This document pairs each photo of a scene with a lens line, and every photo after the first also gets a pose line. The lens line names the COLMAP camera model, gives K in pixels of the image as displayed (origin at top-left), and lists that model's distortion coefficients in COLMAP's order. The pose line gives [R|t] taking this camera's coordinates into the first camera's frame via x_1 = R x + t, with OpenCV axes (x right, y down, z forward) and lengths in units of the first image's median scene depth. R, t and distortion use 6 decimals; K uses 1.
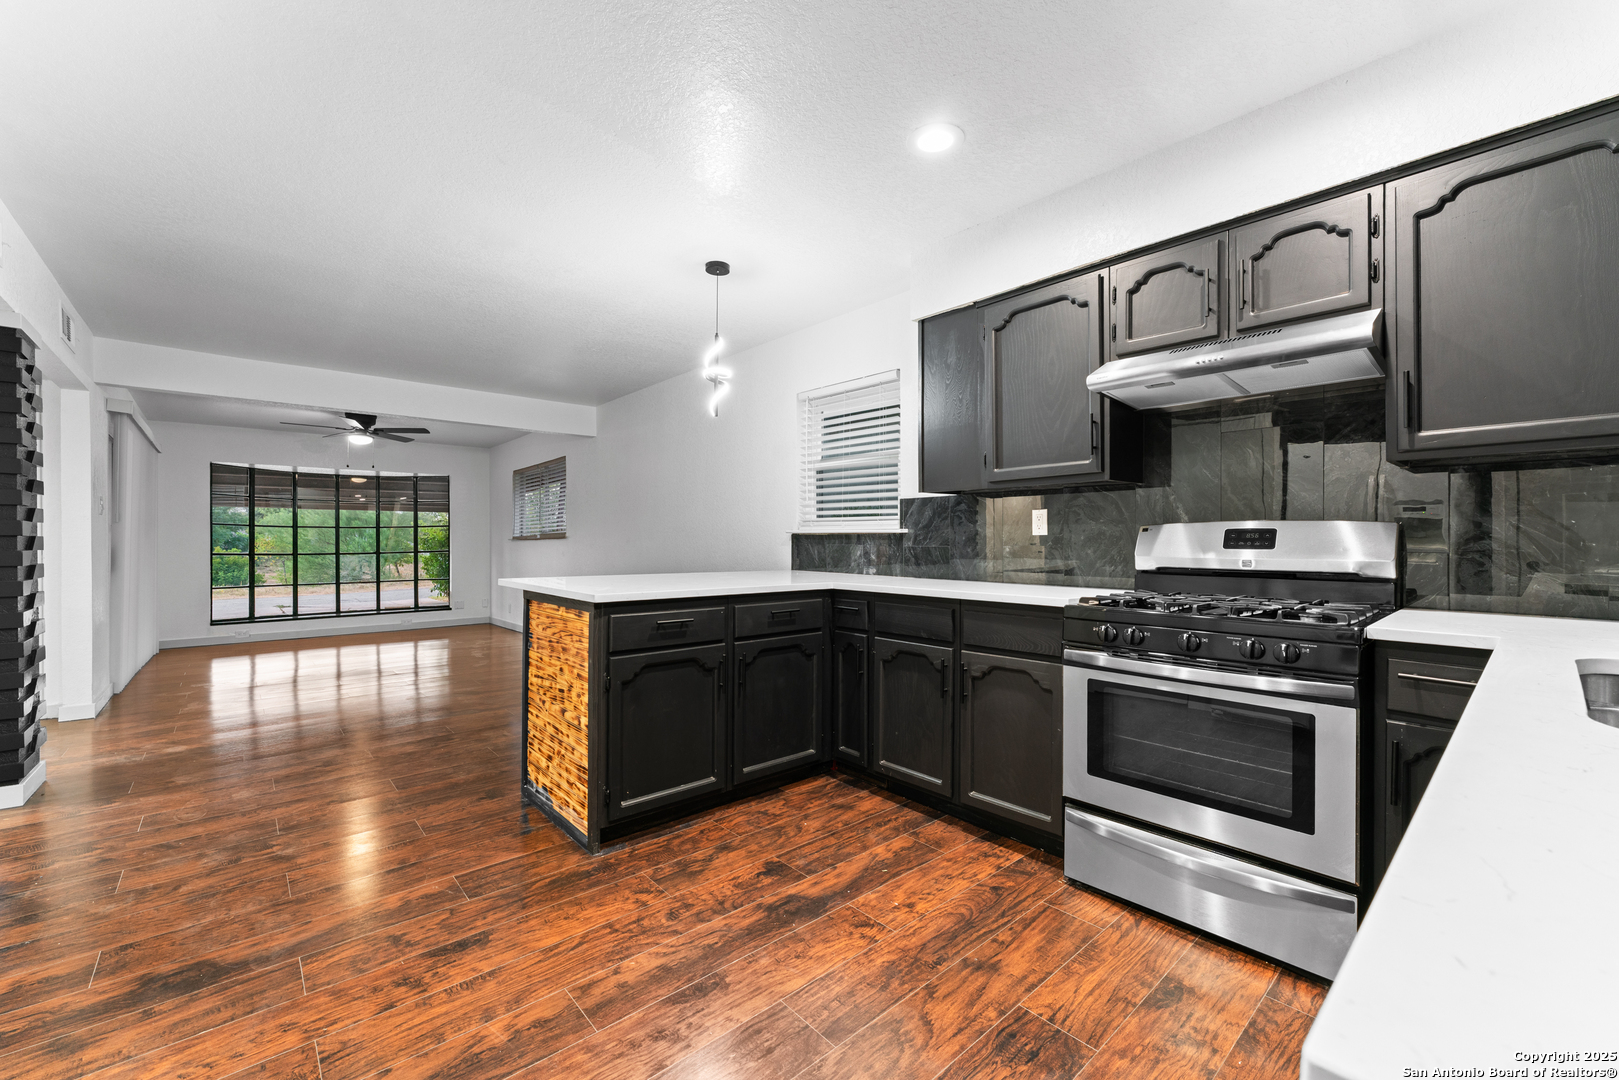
lens RADIAL K [[651.6, 0, 809.5], [0, 651.6, 540.0], [0, 0, 1]] dist [0.009429, 0.000180]
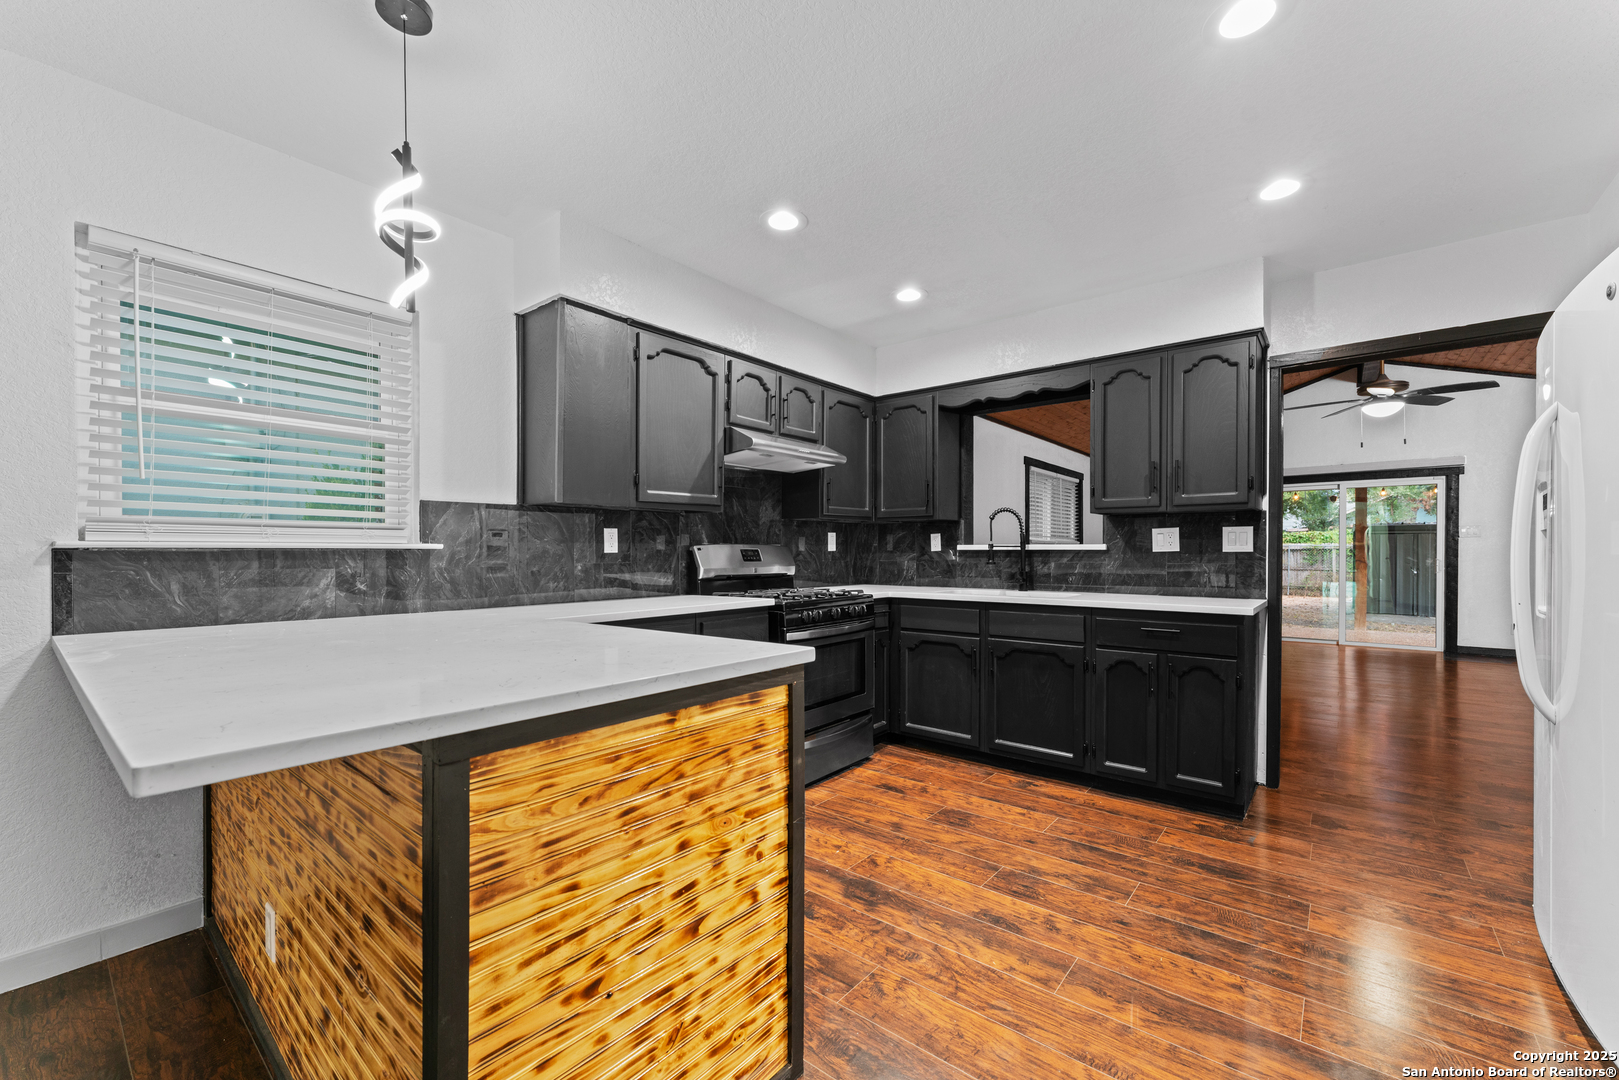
lens RADIAL K [[644.7, 0, 805.9], [0, 644.7, 543.7], [0, 0, 1]] dist [-0.002171, 0.000093]
pose [[-0.147142, 0.018382, 0.988945, -1.114972], [0.007604, 0.999819, -0.017453, -0.002526], [-0.989086, 0.004951, -0.147255, 1.287986]]
